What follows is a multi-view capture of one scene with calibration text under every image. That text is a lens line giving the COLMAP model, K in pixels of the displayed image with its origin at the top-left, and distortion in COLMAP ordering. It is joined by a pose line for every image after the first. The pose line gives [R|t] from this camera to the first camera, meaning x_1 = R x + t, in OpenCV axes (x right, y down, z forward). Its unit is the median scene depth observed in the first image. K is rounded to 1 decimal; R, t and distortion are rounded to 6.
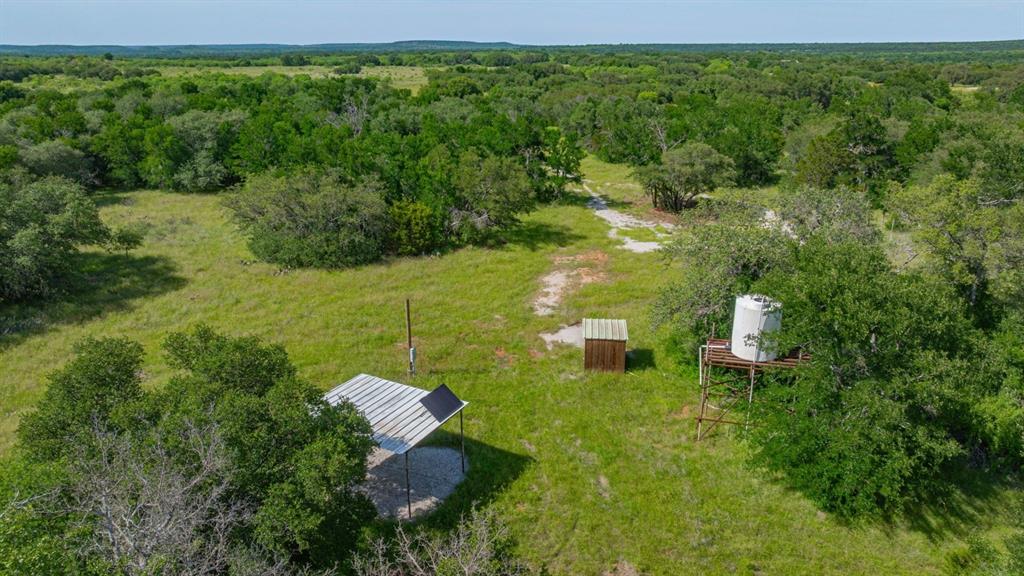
lens RADIAL K [[719.3, 0, 512.0], [0, 719.3, 288.0], [0, 0, 1]] dist [-0.039352, 0.030937]
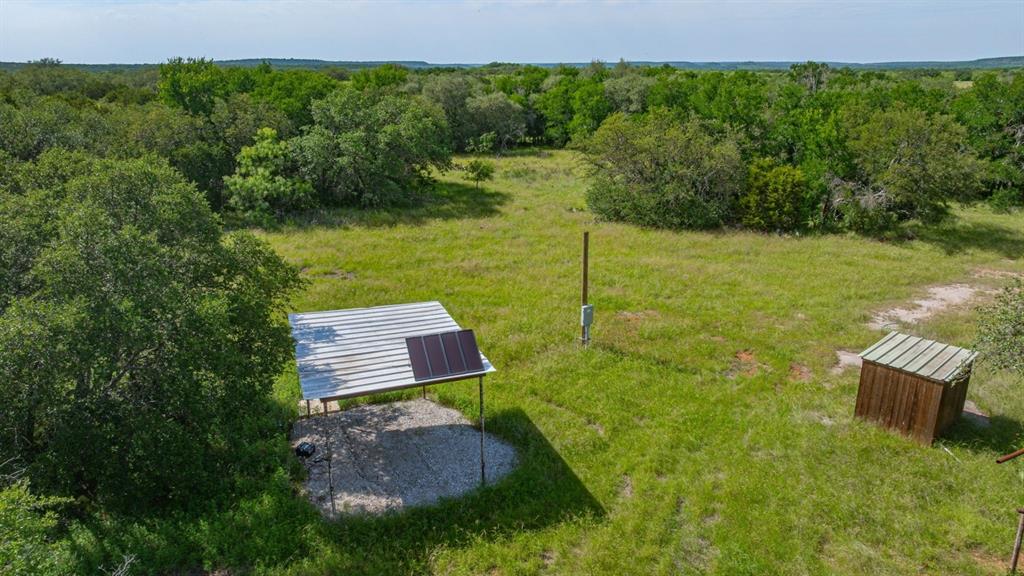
lens RADIAL K [[719.3, 0, 512.0], [0, 719.3, 288.0], [0, 0, 1]] dist [-0.039352, 0.030937]
pose [[0.755895, 0.194548, -0.625119, 0.145034], [-0.208832, 0.976599, 0.051415, 0.029163], [0.620494, 0.091680, 0.778834, 0.261828]]
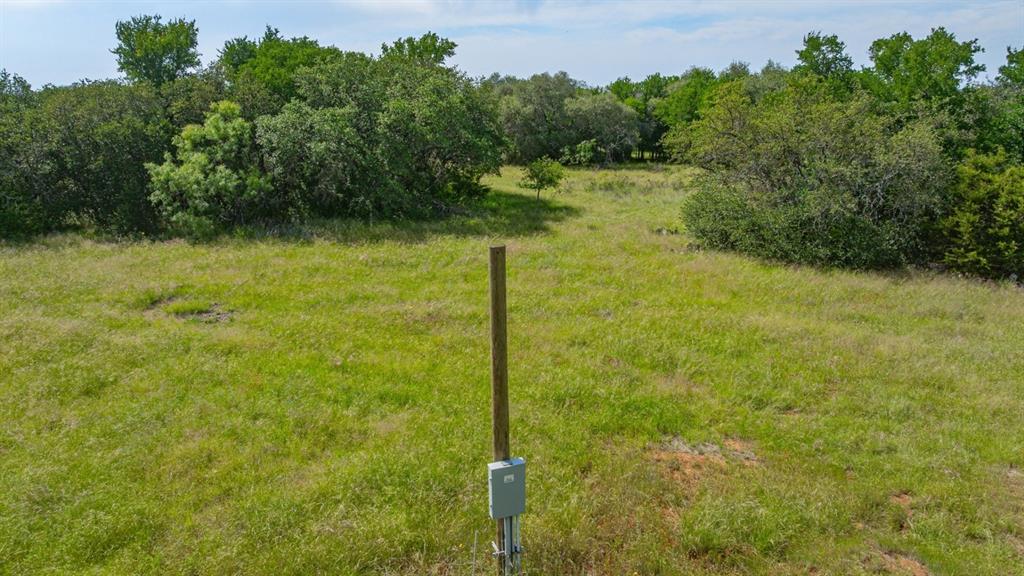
lens RADIAL K [[719.3, 0, 512.0], [0, 719.3, 288.0], [0, 0, 1]] dist [-0.039352, 0.030937]
pose [[0.605008, 0.201417, -0.770322, 0.021283], [-0.252776, 0.966014, 0.054056, 0.009398], [0.755030, 0.162015, 0.635359, 0.523235]]
